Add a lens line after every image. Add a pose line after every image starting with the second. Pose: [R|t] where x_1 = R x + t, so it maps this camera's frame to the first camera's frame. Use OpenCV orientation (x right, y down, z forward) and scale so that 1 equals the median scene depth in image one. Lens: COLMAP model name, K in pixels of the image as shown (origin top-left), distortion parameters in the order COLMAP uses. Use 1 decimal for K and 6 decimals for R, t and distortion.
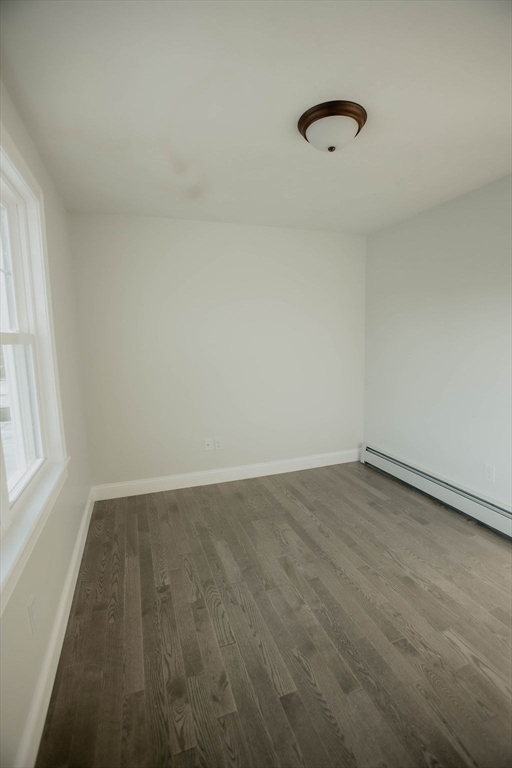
lens RADIAL K [[360.6, 0, 257.1], [0, 360.6, 385.4], [0, 0, 1]] dist [-0.040298, 0.012012]
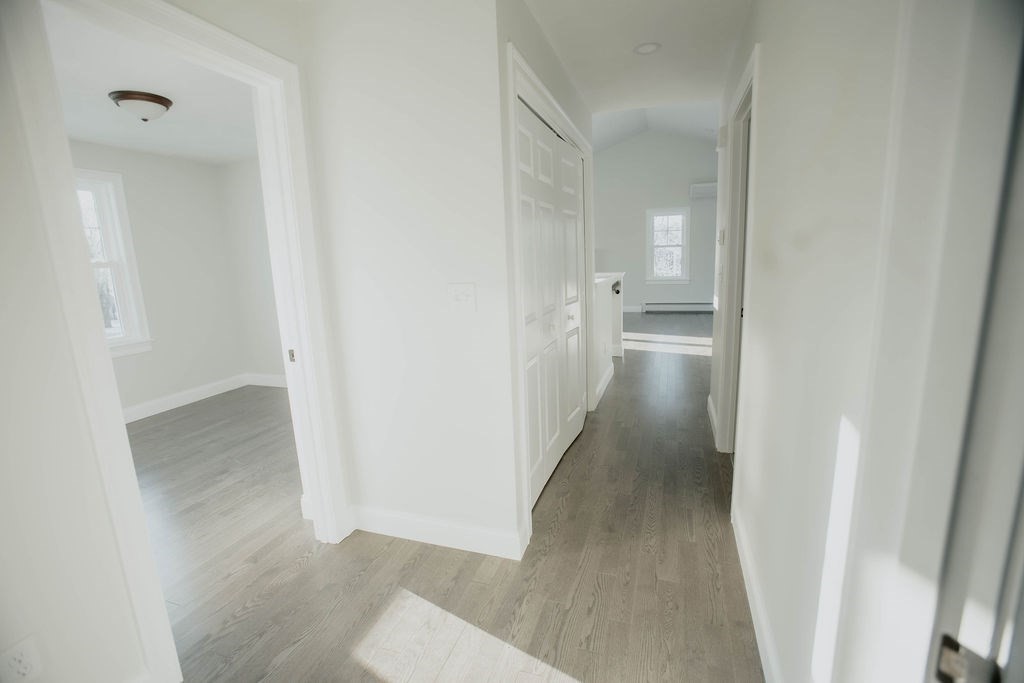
lens RADIAL K [[480.8, 0, 511.0], [0, 480.8, 345.9], [0, 0, 1]] dist [-0.040298, 0.012012]
pose [[0.781342, 0.095394, -0.616769, 1.696719], [-0.052038, 0.994766, 0.087933, -0.036537], [0.621929, -0.036610, 0.782217, 0.323891]]
